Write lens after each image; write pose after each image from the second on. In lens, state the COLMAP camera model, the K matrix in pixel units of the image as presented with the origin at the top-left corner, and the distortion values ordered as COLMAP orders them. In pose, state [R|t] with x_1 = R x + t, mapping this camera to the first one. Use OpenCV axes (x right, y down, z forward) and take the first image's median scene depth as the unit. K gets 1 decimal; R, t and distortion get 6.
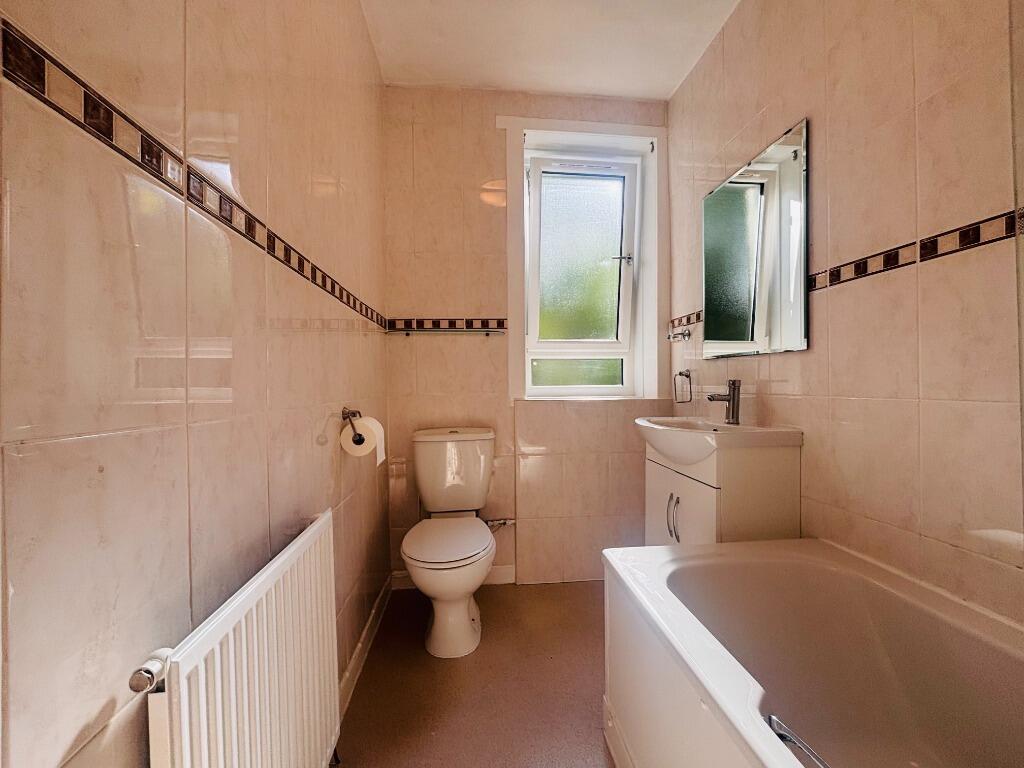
lens RADIAL K [[418.9, 0, 516.5], [0, 418.9, 379.1], [0, 0, 1]] dist [0.010616, 0.000023]
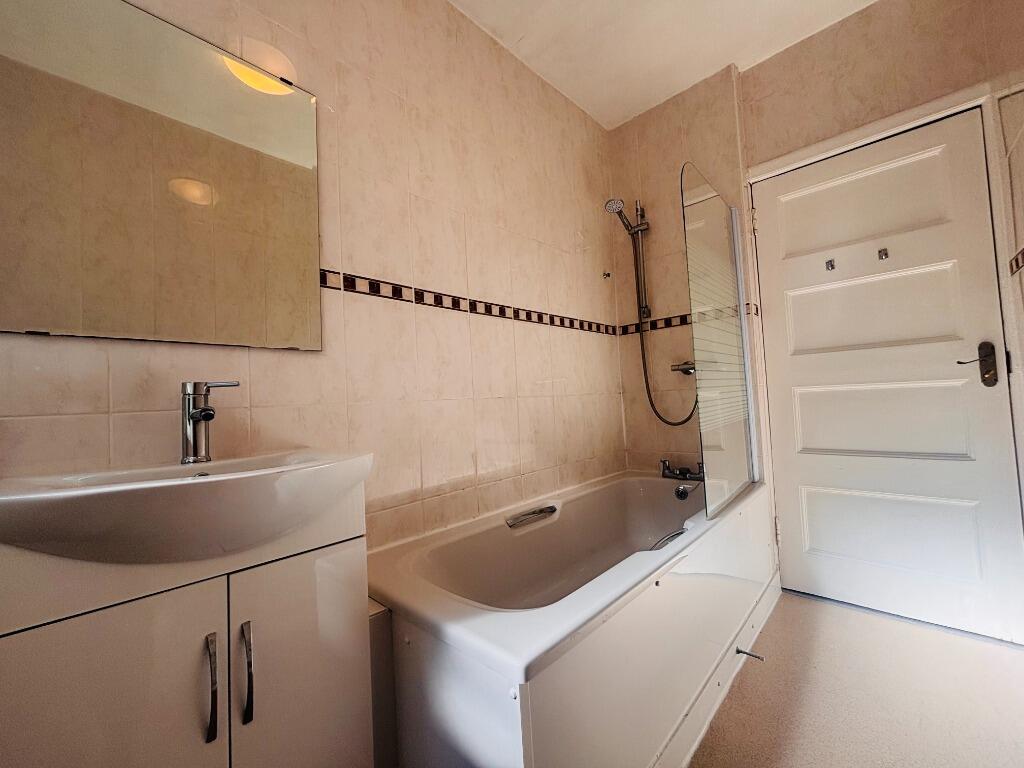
lens RADIAL K [[418.9, 0, 516.5], [0, 418.9, 379.1], [0, 0, 1]] dist [0.010616, 0.000023]
pose [[-0.655595, 0.055090, 0.753100, -0.257972], [0.027241, 0.998411, -0.049321, 0.044911], [-0.754621, -0.011820, -0.656055, 1.471410]]
